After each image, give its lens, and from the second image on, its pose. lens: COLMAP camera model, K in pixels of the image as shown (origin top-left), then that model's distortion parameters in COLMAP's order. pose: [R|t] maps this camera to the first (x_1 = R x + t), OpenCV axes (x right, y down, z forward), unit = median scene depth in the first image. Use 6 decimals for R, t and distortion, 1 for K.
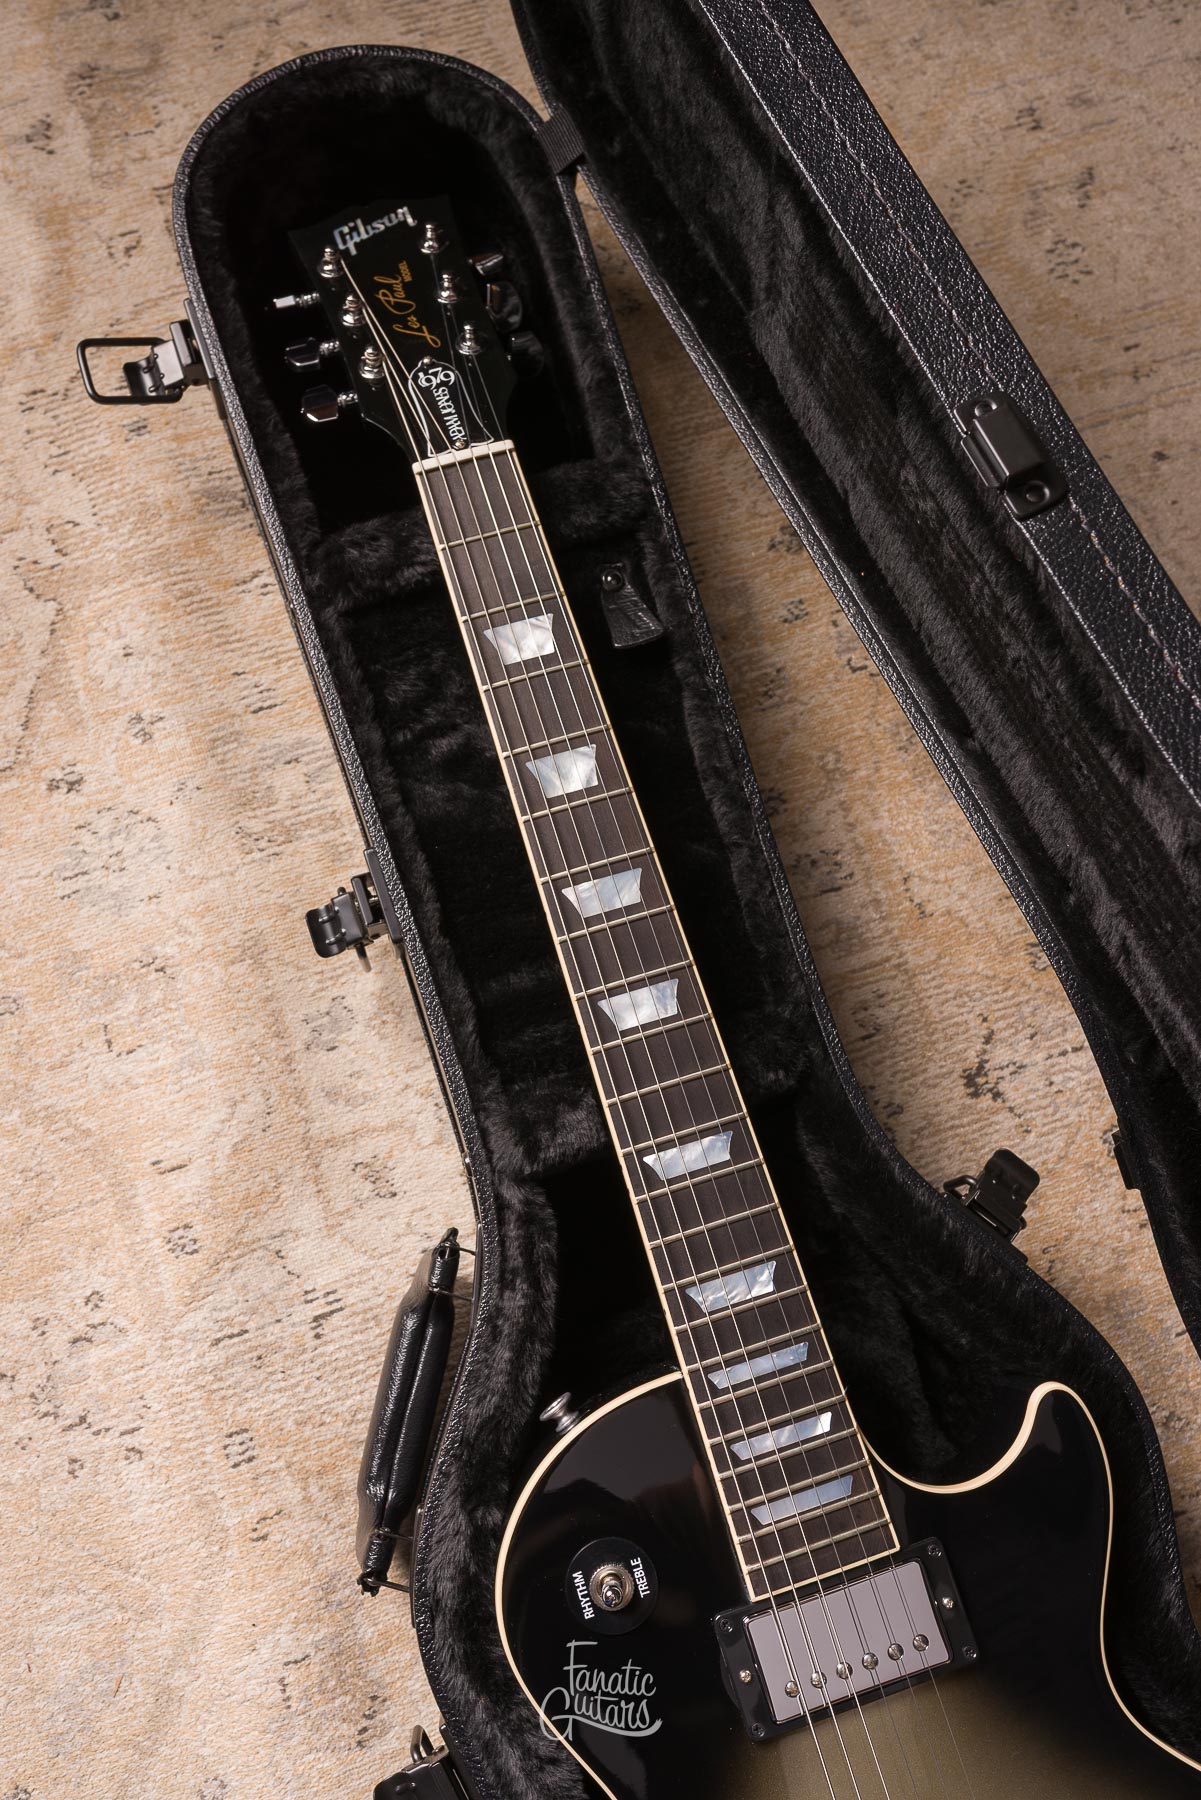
lens RADIAL K [[1780.9, 0, 604.3], [0, 1780.9, 877.6], [0, 0, 1]] dist [0.005536, -0.004513]
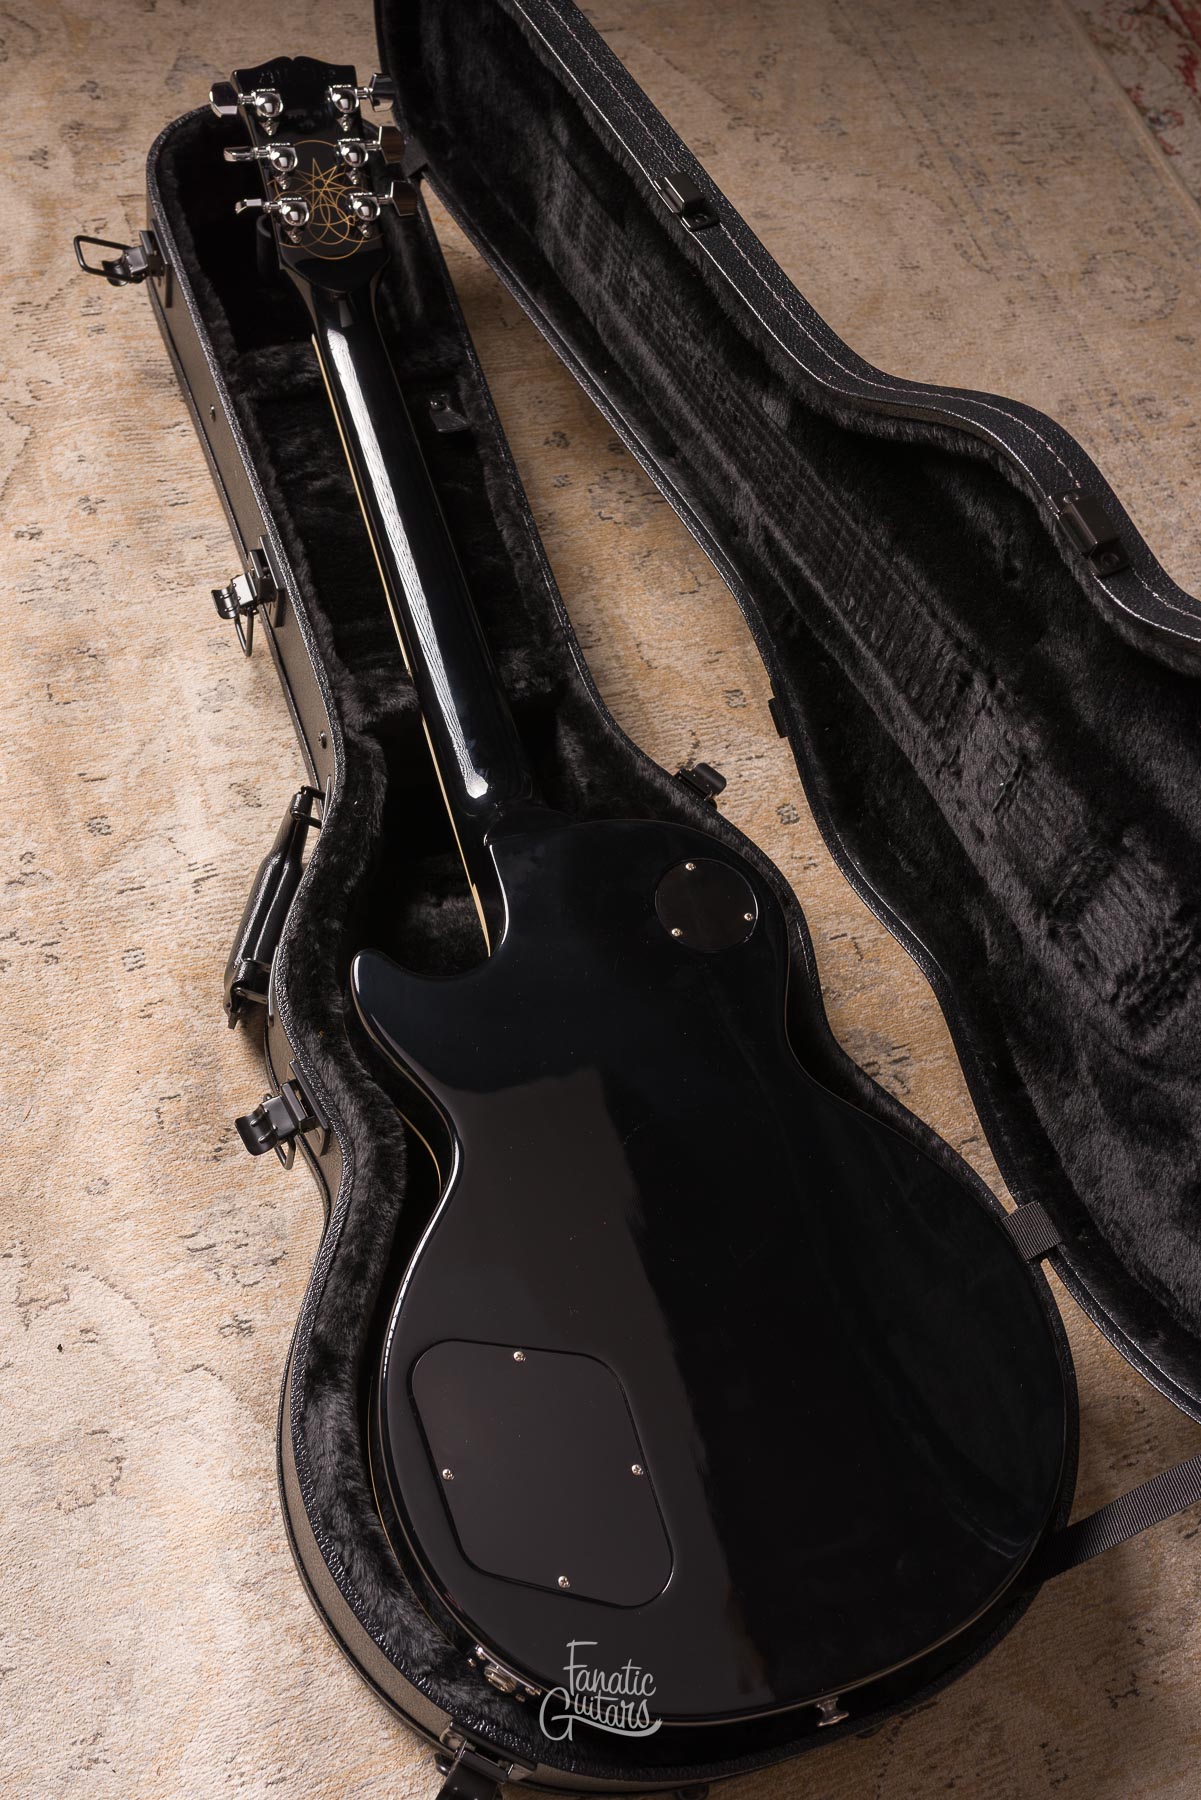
lens RADIAL K [[1880.1, 0, 594.6], [0, 1880.1, 882.3], [0, 0, 1]] dist [0.009436, -0.012204]
pose [[0.992548, 0.043694, 0.113751, -0.024539], [-0.010677, 0.961096, -0.276009, 0.597749], [-0.121386, 0.272738, 0.954400, -0.358242]]
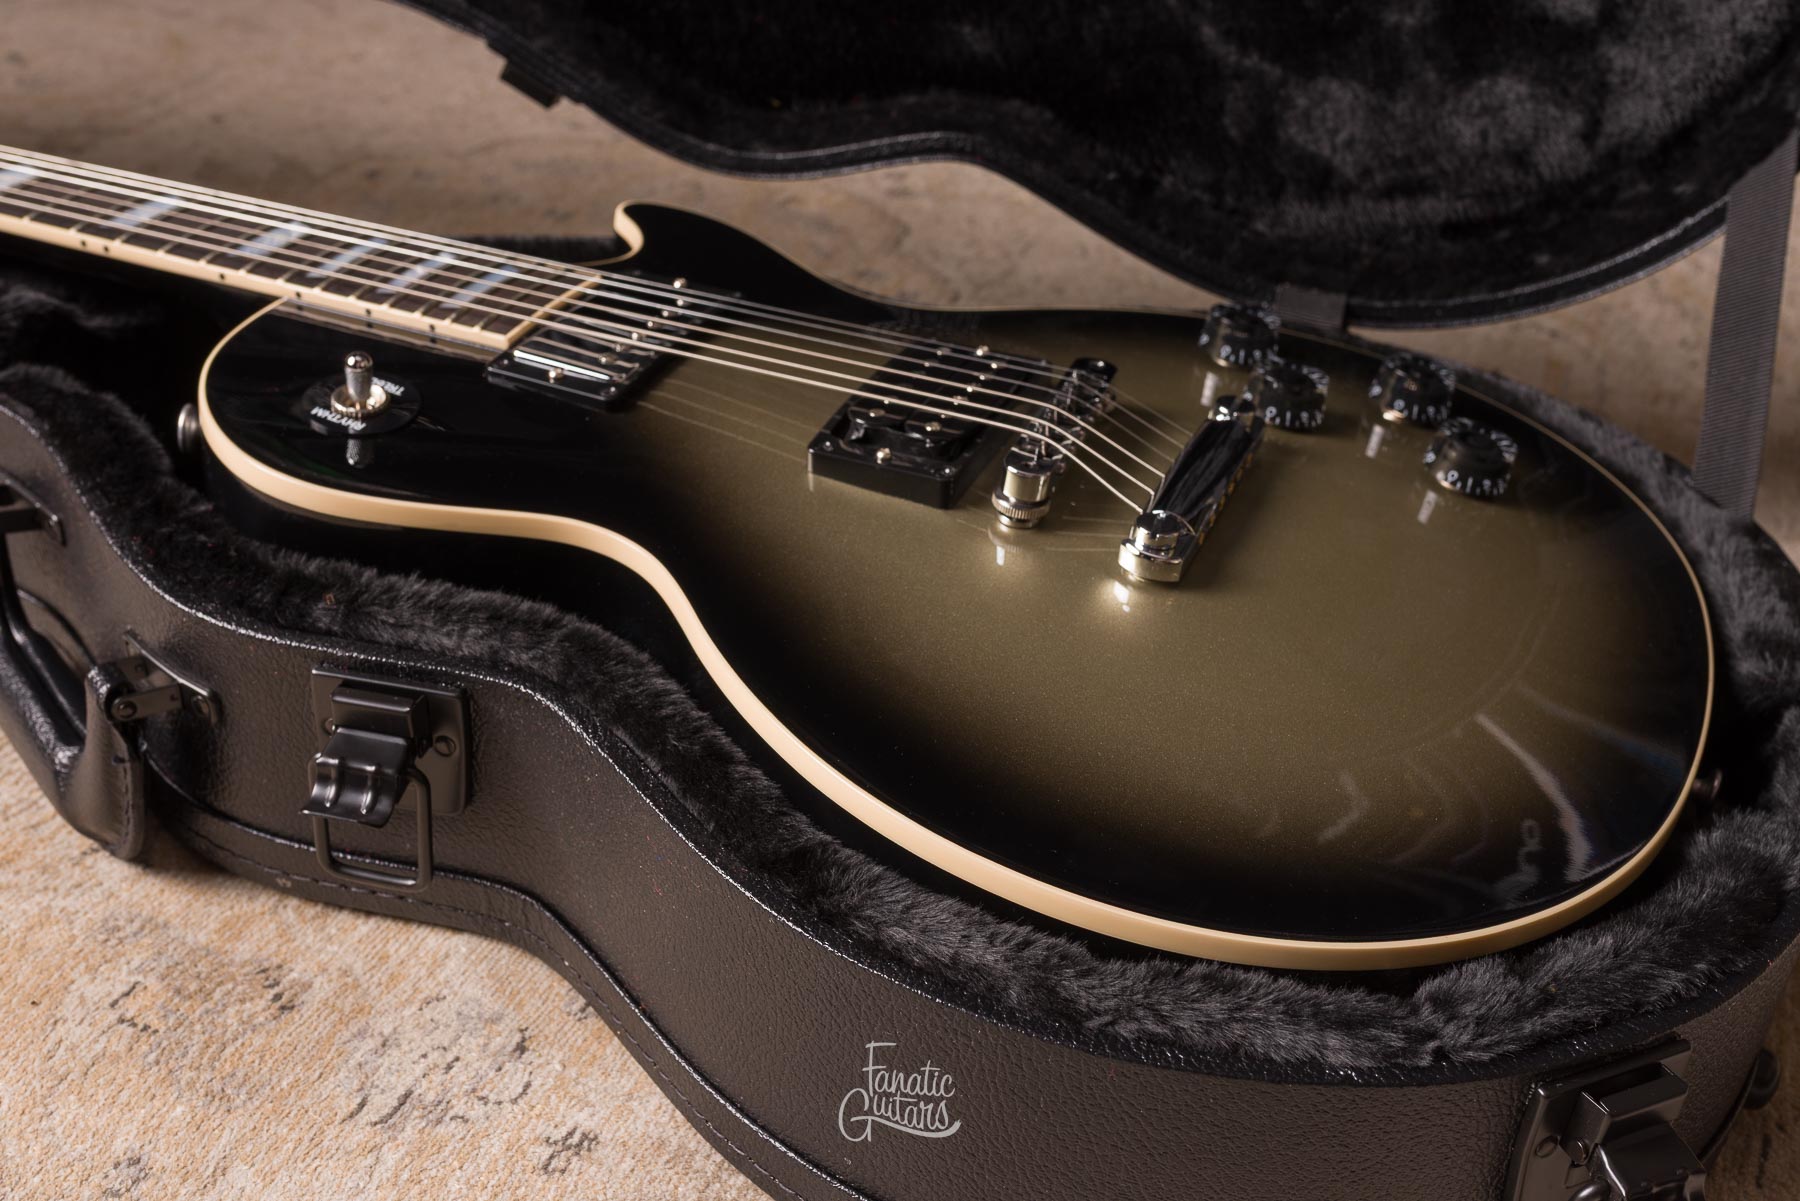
lens RADIAL K [[2021.3, 0, 891.3], [0, 2021.3, 621.6], [0, 0, 1]] dist [0.005135, -0.005700]
pose [[0.648658, -0.438595, 0.621994, -0.348728], [0.736297, 0.568492, -0.366993, 0.750120], [-0.192637, 0.696025, 0.691693, 0.310963]]
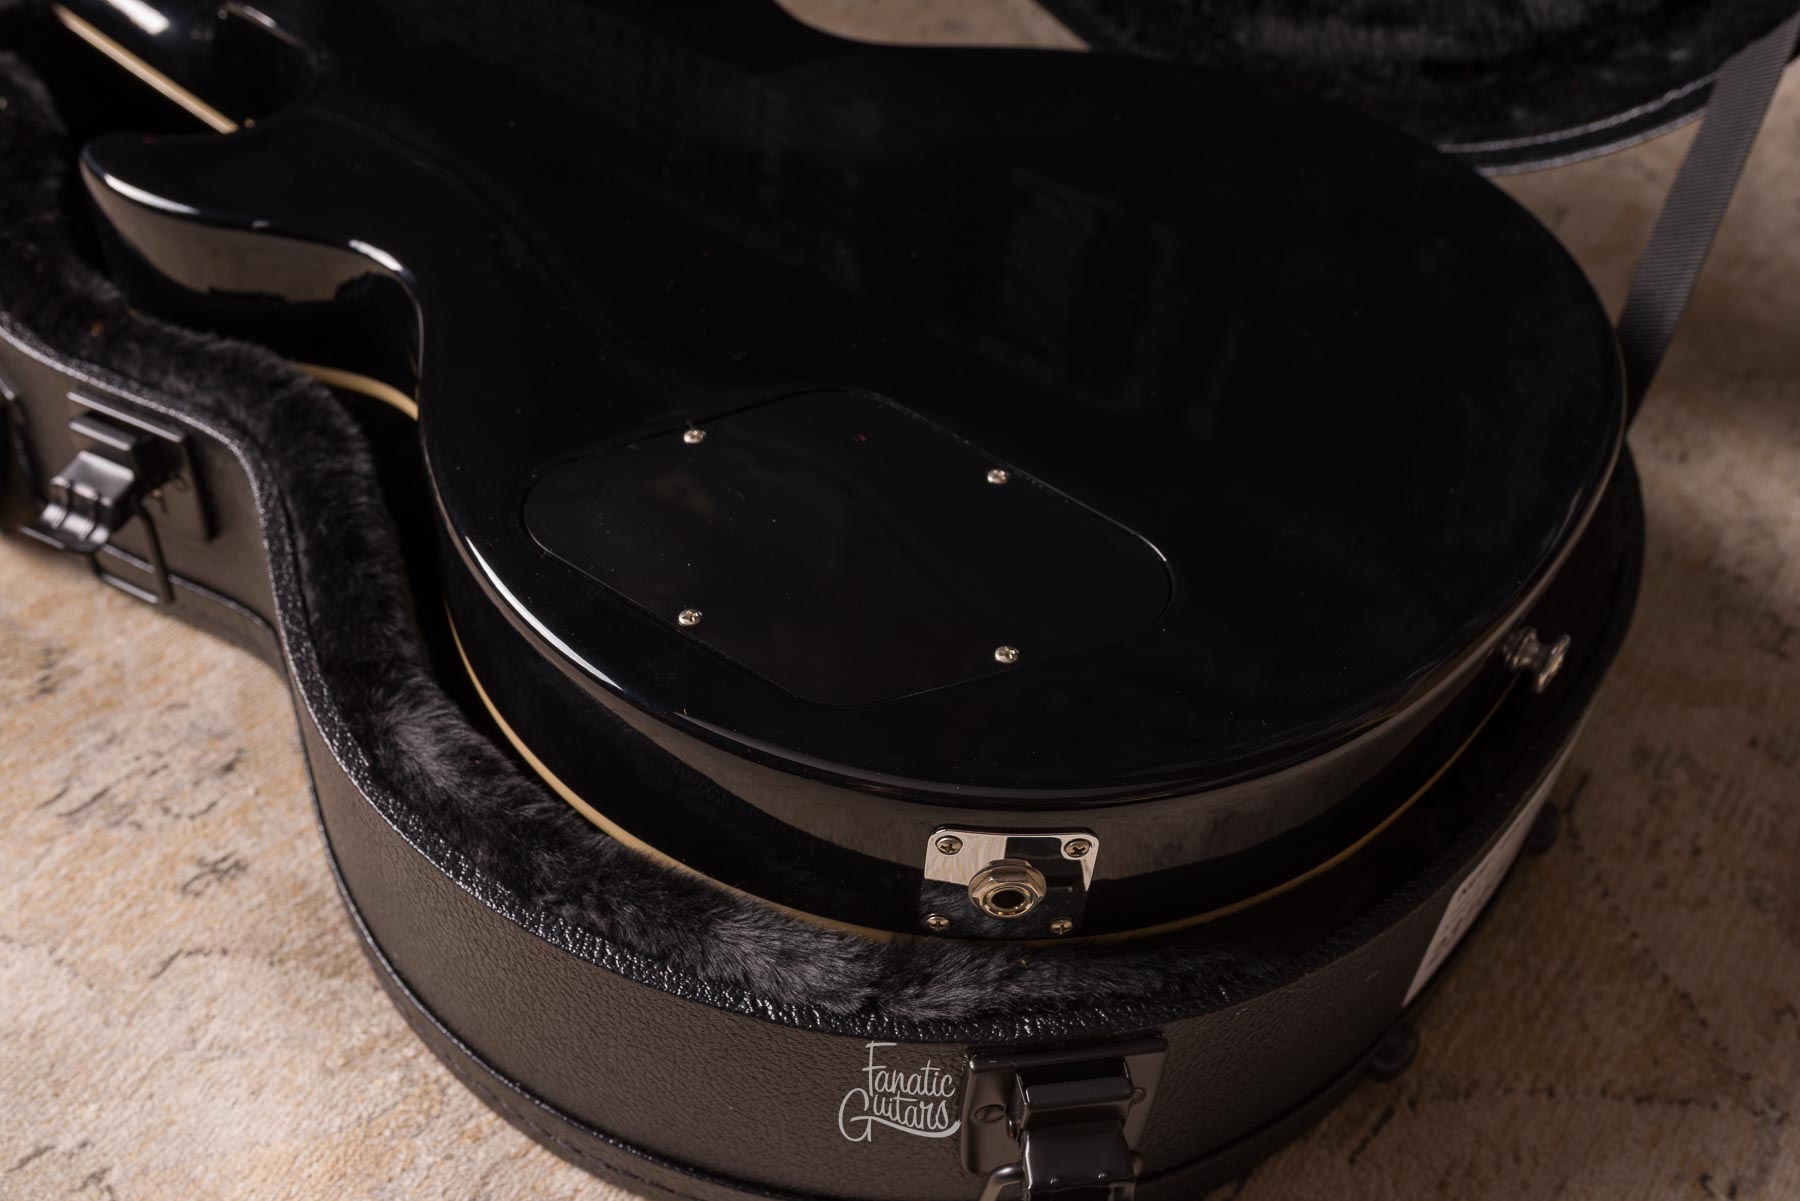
lens RADIAL K [[1794.2, 0, 894.8], [0, 1794.2, 591.4], [0, 0, 1]] dist [0.006669, -0.000756]
pose [[0.825365, -0.406203, 0.392137, -0.109344], [0.549403, 0.737884, -0.392025, 0.829708], [-0.130110, 0.539006, 0.832192, 0.295695]]
